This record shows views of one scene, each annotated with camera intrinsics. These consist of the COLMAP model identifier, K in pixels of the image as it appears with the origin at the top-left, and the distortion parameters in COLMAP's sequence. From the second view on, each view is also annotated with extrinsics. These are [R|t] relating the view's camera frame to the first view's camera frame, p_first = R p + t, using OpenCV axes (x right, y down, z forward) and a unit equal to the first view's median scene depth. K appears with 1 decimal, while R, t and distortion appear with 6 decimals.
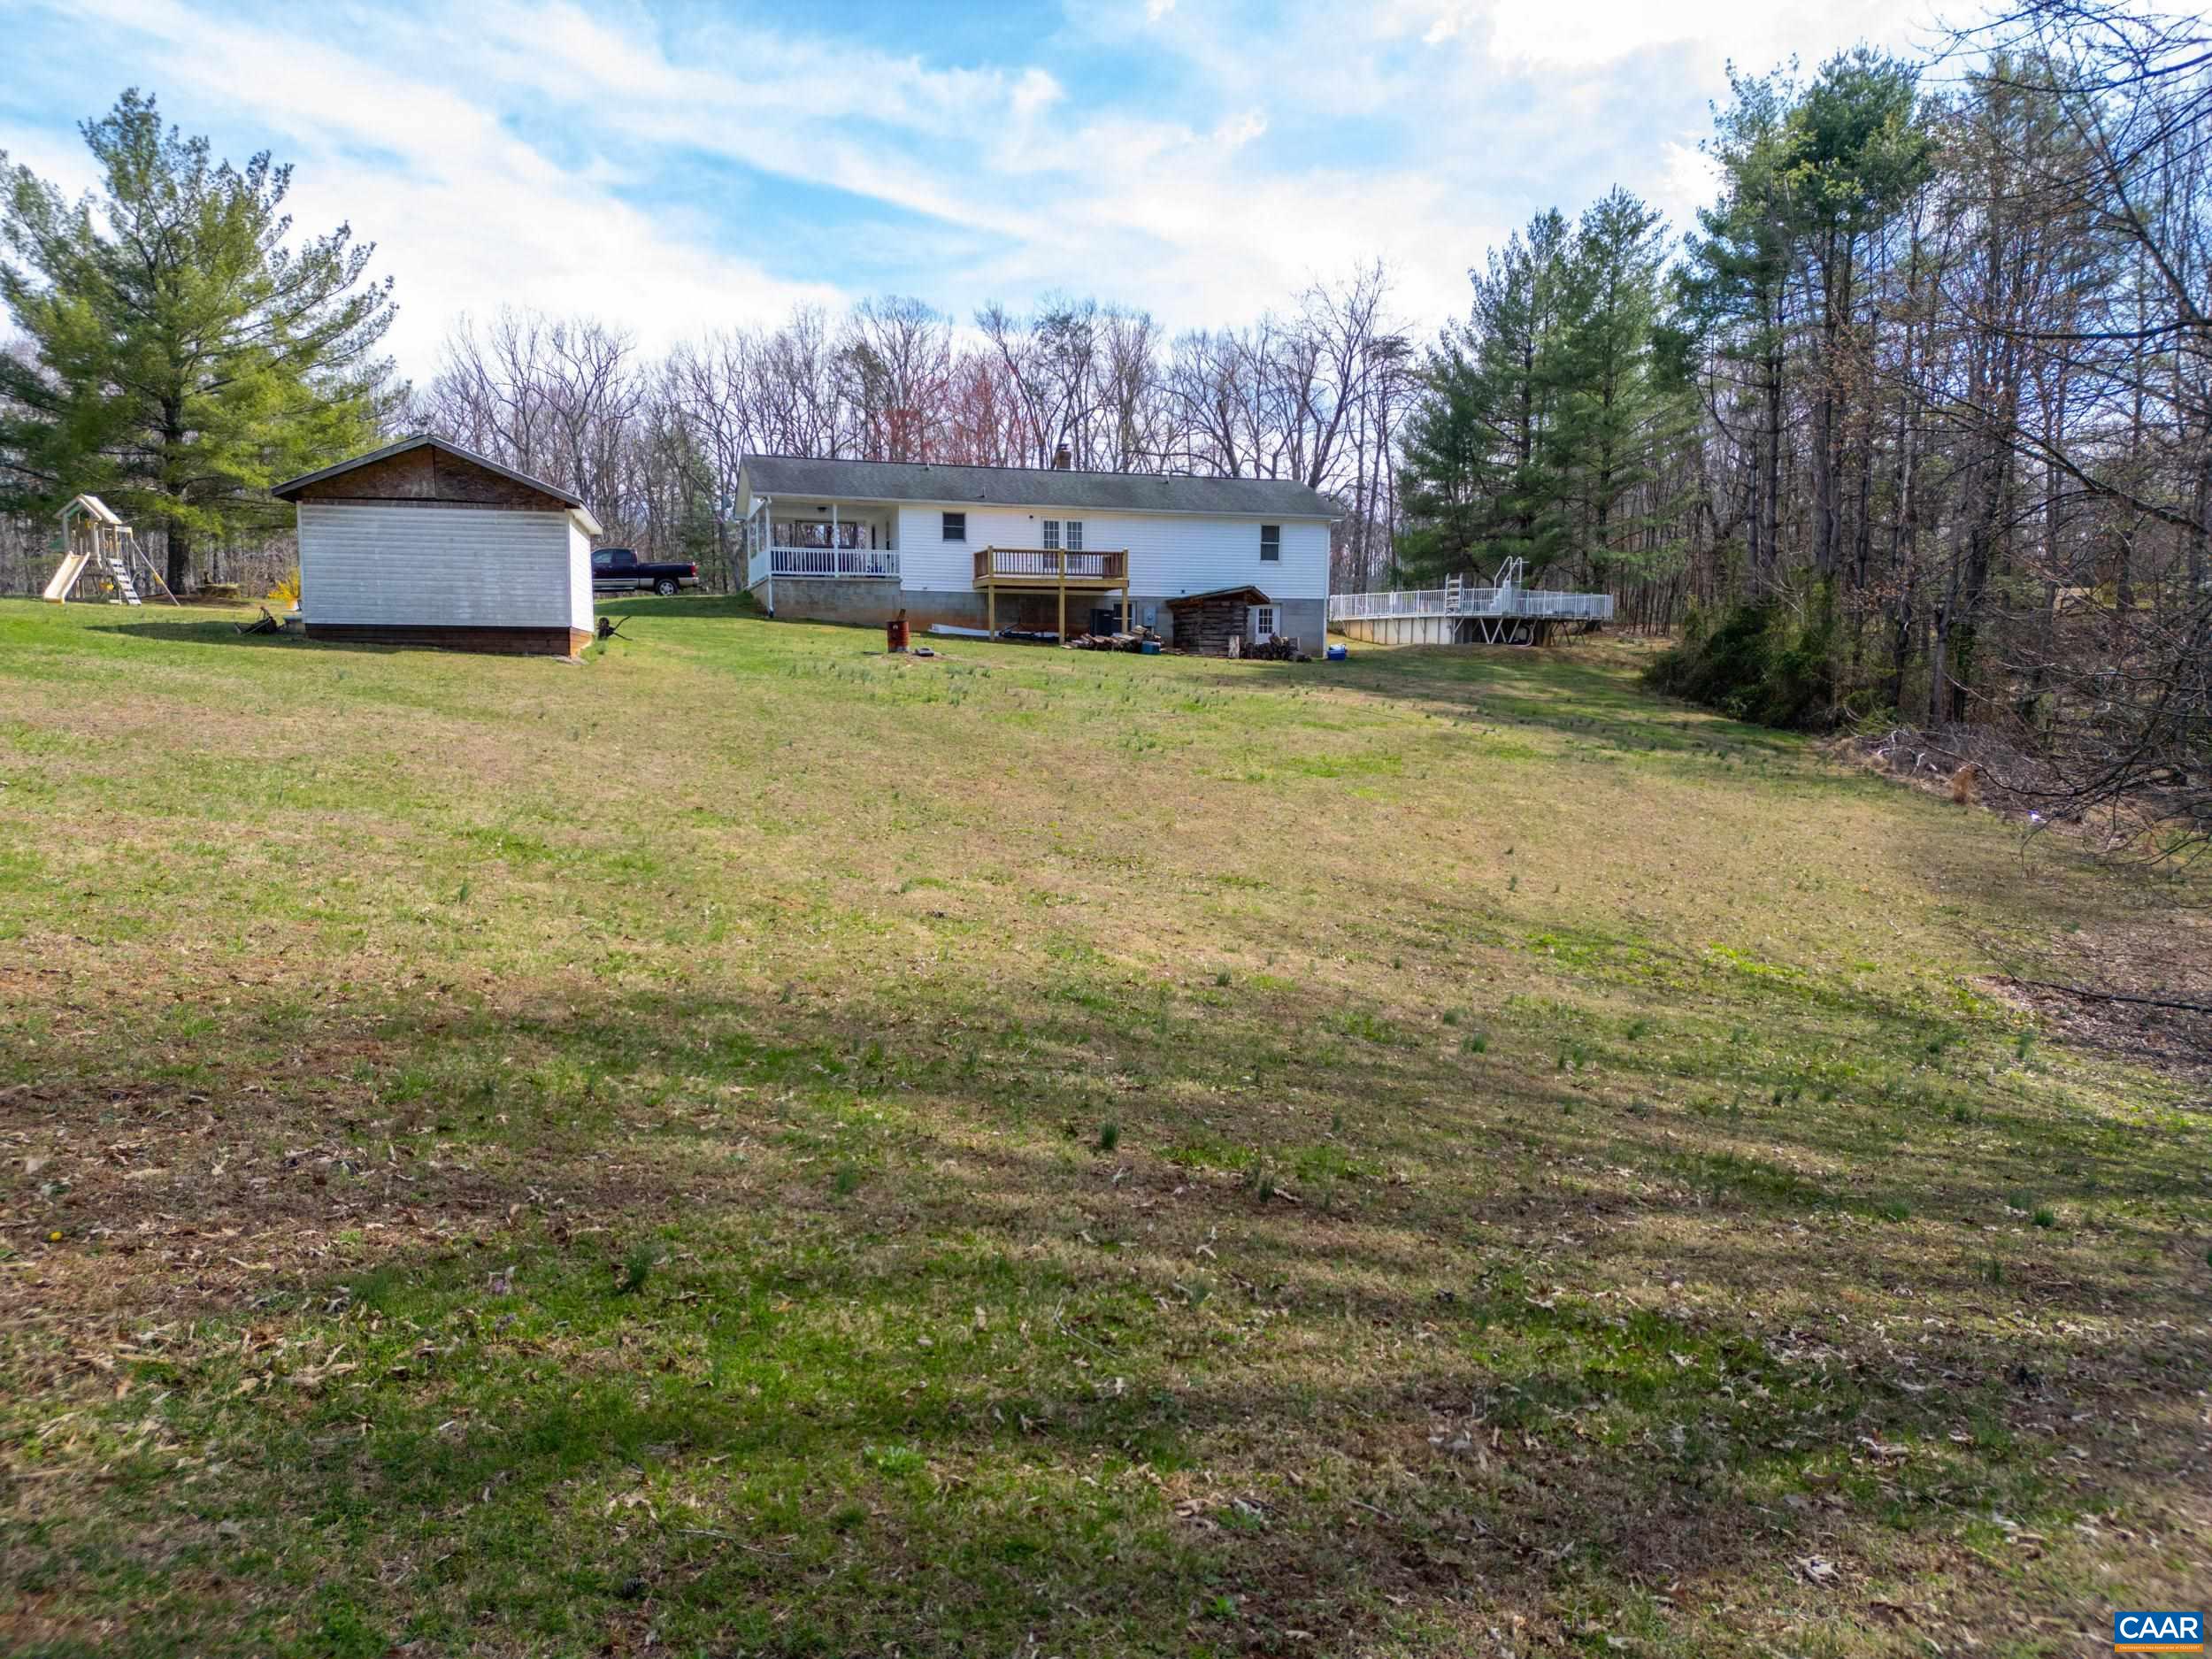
lens RADIAL K [[1542.5, 0, 1120.0], [0, 1542.5, 824.1], [0, 0, 1]] dist [0.079943, -0.081961]
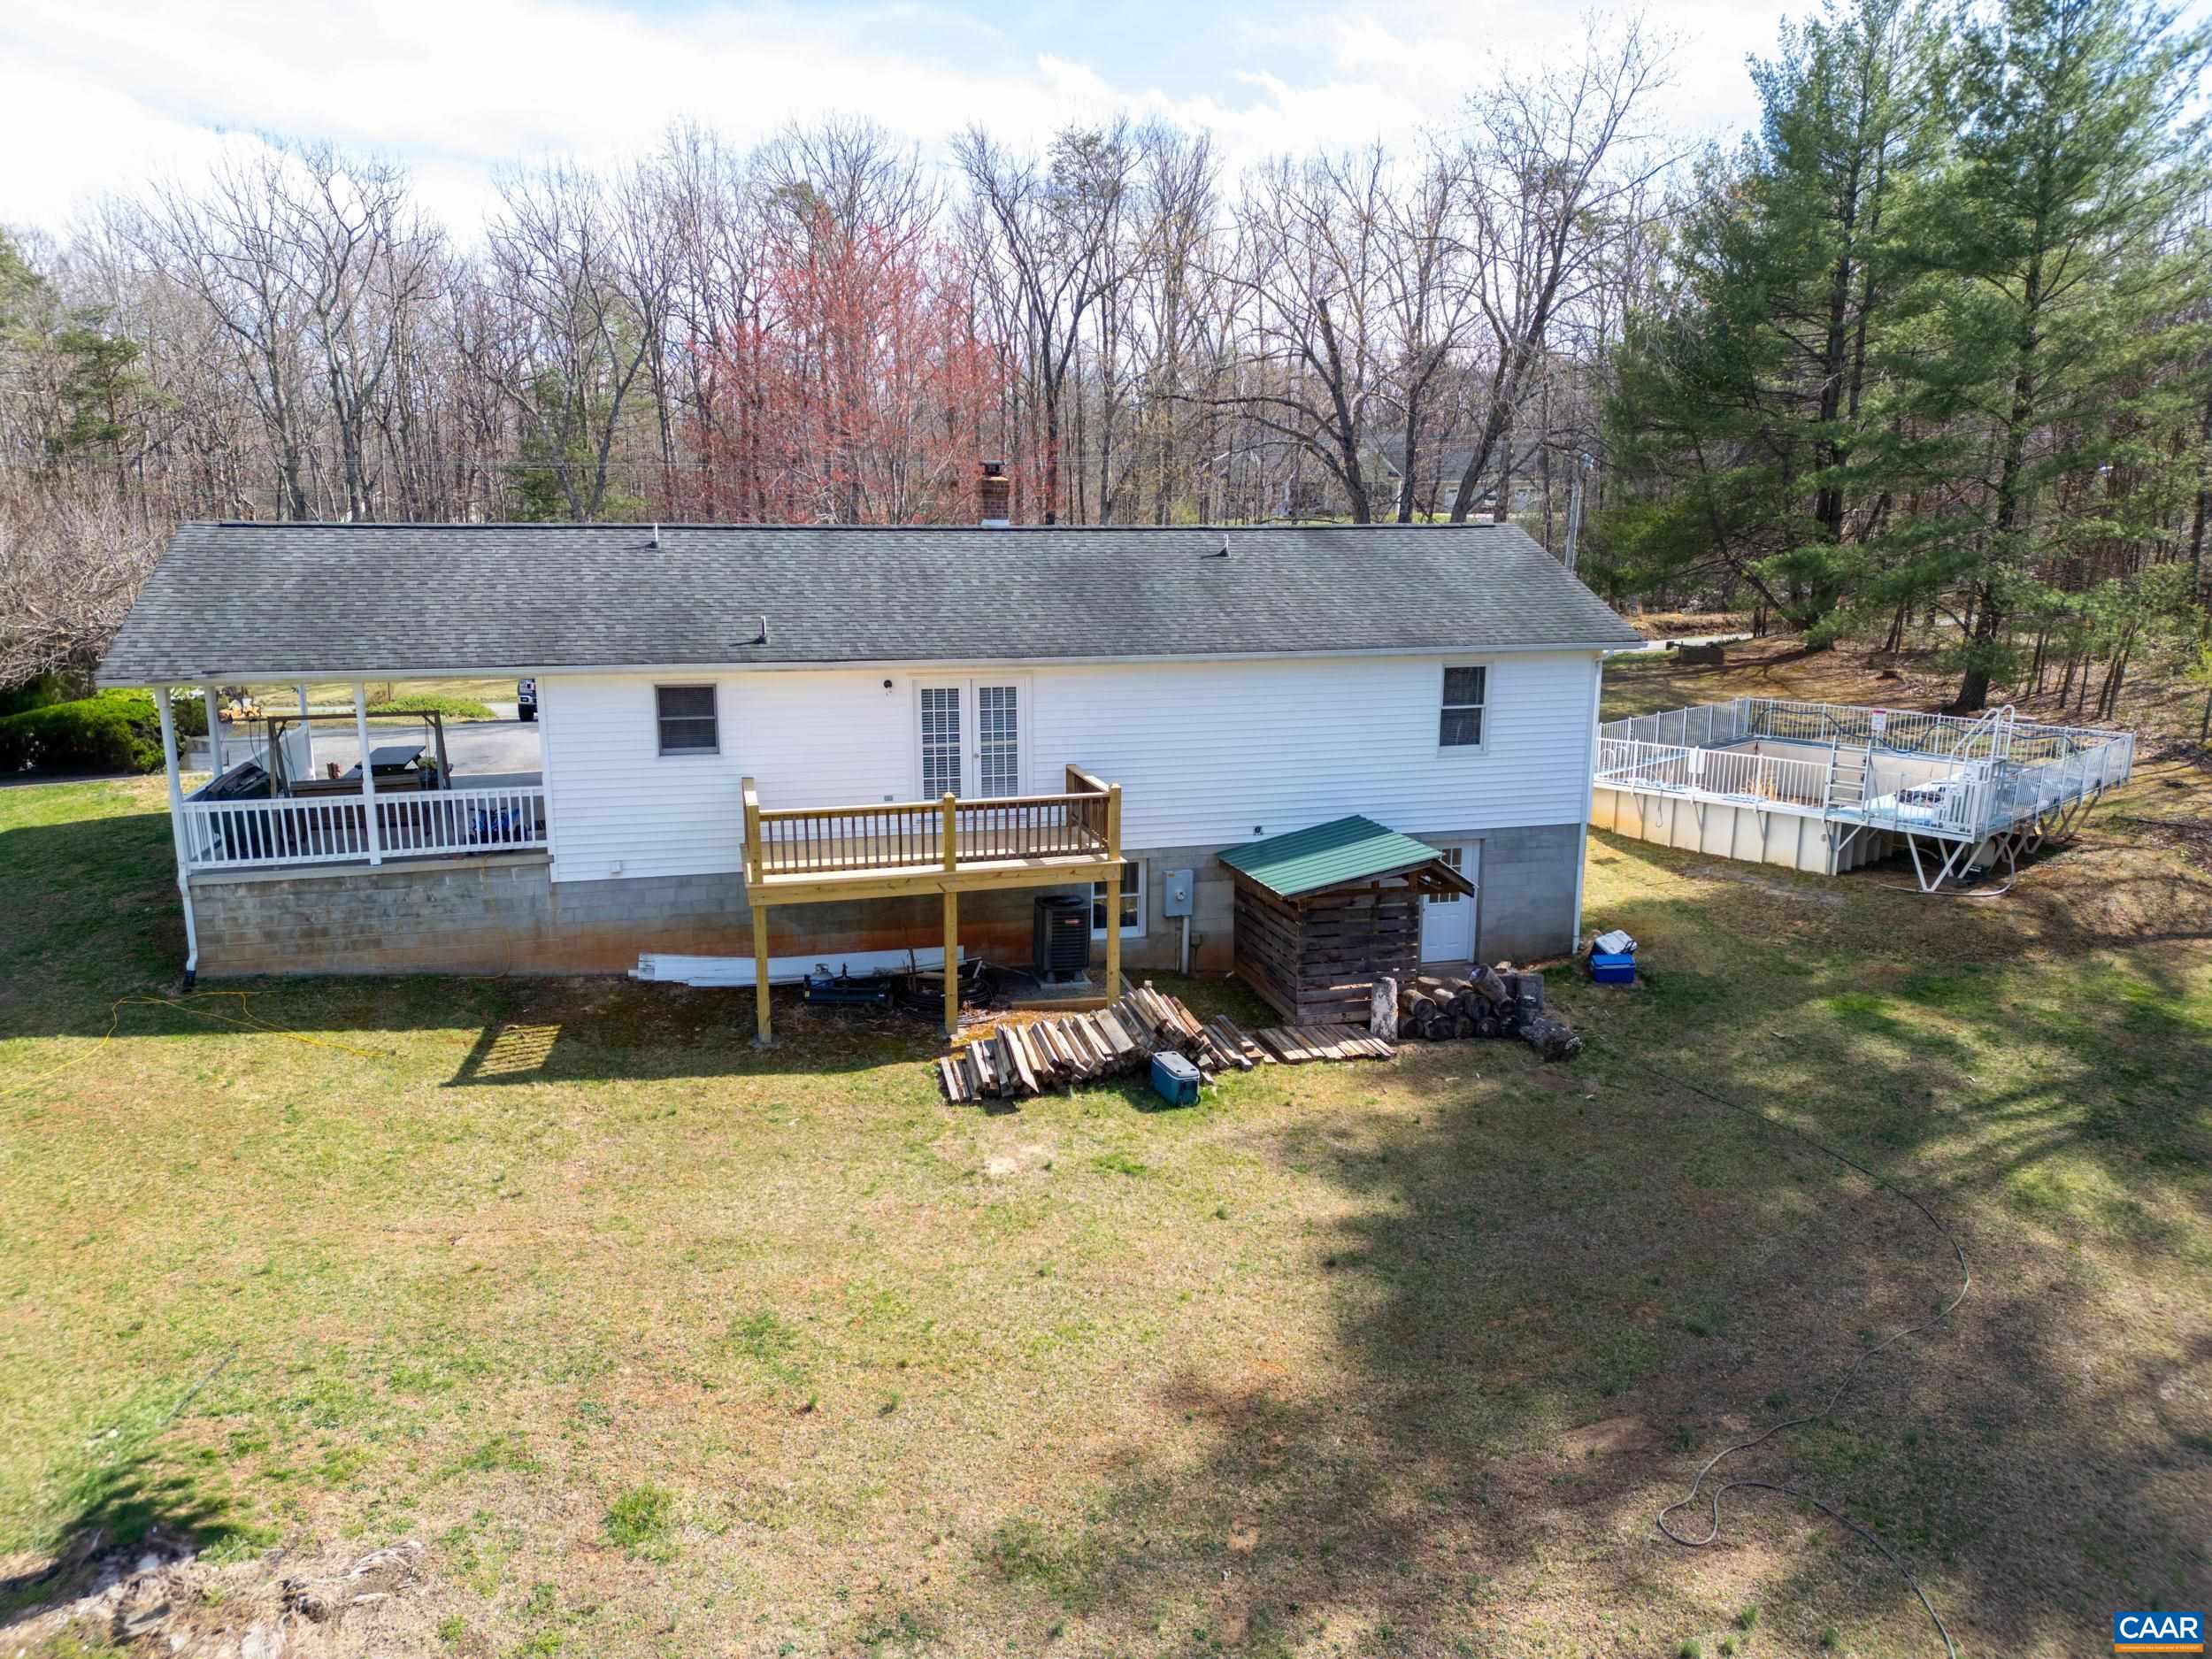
lens RADIAL K [[1542.5, 0, 1120.0], [0, 1542.5, 824.1], [0, 0, 1]] dist [0.079943, -0.081961]
pose [[0.999260, 0.009545, -0.037253, 0.017934], [-0.005552, 0.994366, 0.105851, -0.194148], [0.038053, -0.105566, 0.993684, 0.564154]]
